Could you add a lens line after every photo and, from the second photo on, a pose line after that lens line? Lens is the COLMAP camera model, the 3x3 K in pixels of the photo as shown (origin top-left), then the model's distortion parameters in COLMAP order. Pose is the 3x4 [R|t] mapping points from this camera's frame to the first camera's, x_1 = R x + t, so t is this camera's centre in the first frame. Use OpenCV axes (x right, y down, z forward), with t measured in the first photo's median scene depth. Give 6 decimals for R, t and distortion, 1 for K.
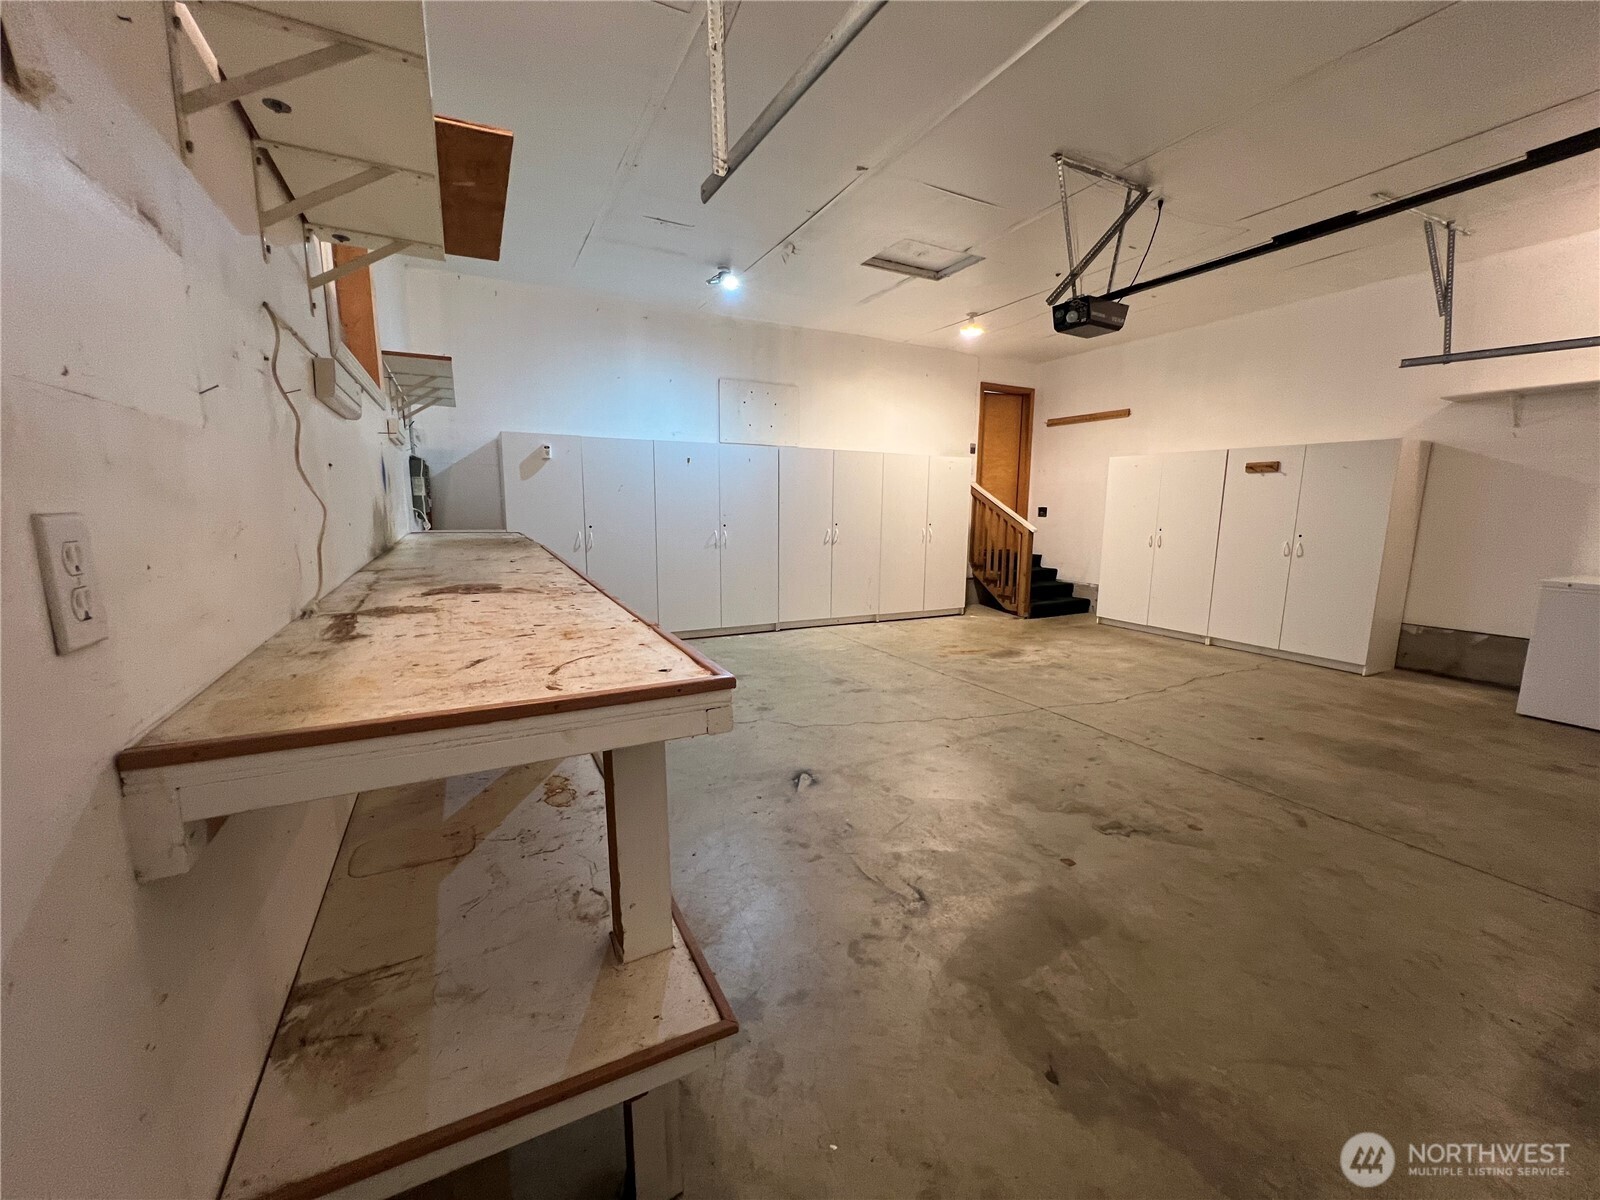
lens RADIAL K [[638.9, 0, 803.4], [0, 638.9, 601.7], [0, 0, 1]] dist [-0.001142, 0.000080]
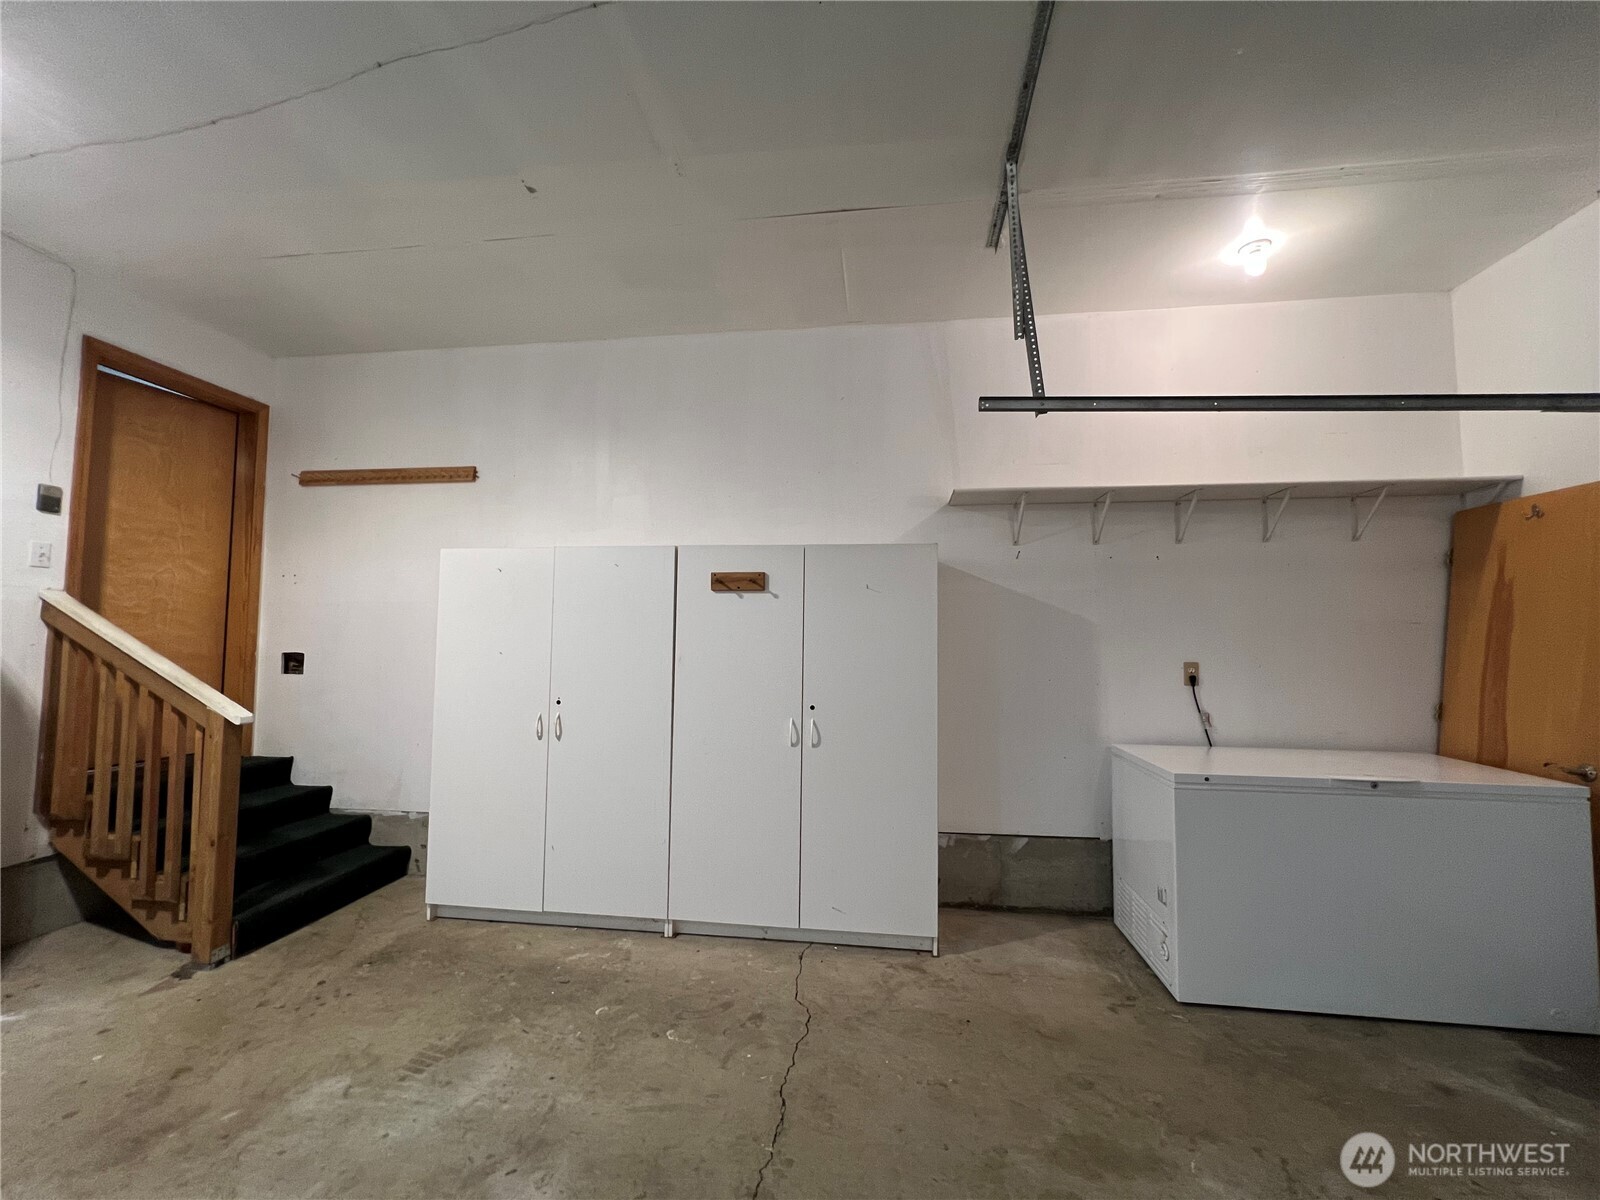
lens RADIAL K [[638.9, 0, 805.9], [0, 638.9, 605.1], [0, 0, 1]] dist [-0.001142, 0.000080]
pose [[0.570696, 0.042526, 0.820060, 0.230099], [0.122890, 0.982989, -0.136497, -0.082007], [-0.811914, 0.178675, 0.555762, 0.487408]]
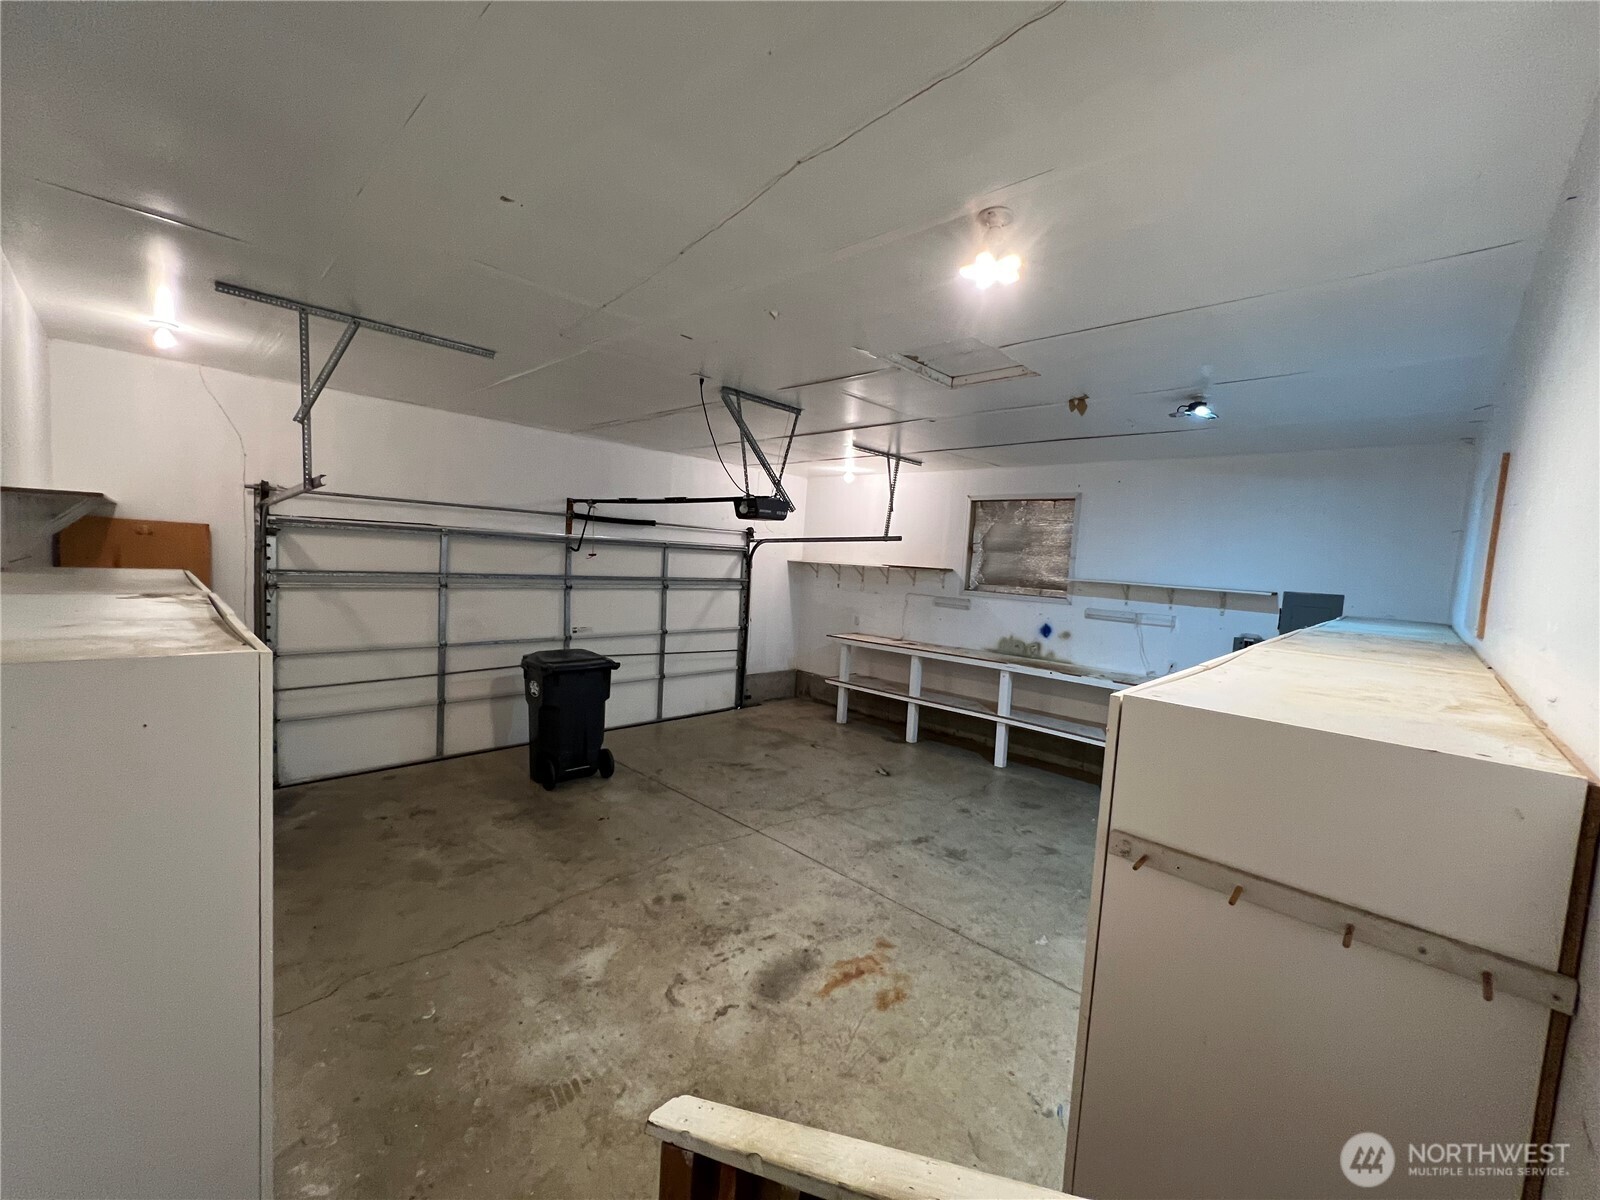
lens RADIAL K [[638.9, 0, 800.4], [0, 638.9, 606.0], [0, 0, 1]] dist [-0.001142, 0.000080]
pose [[-0.948148, -0.041260, -0.315138, 0.372647], [-0.115025, 0.968871, 0.219223, -0.264767], [0.296283, 0.244105, -0.923379, 1.088575]]
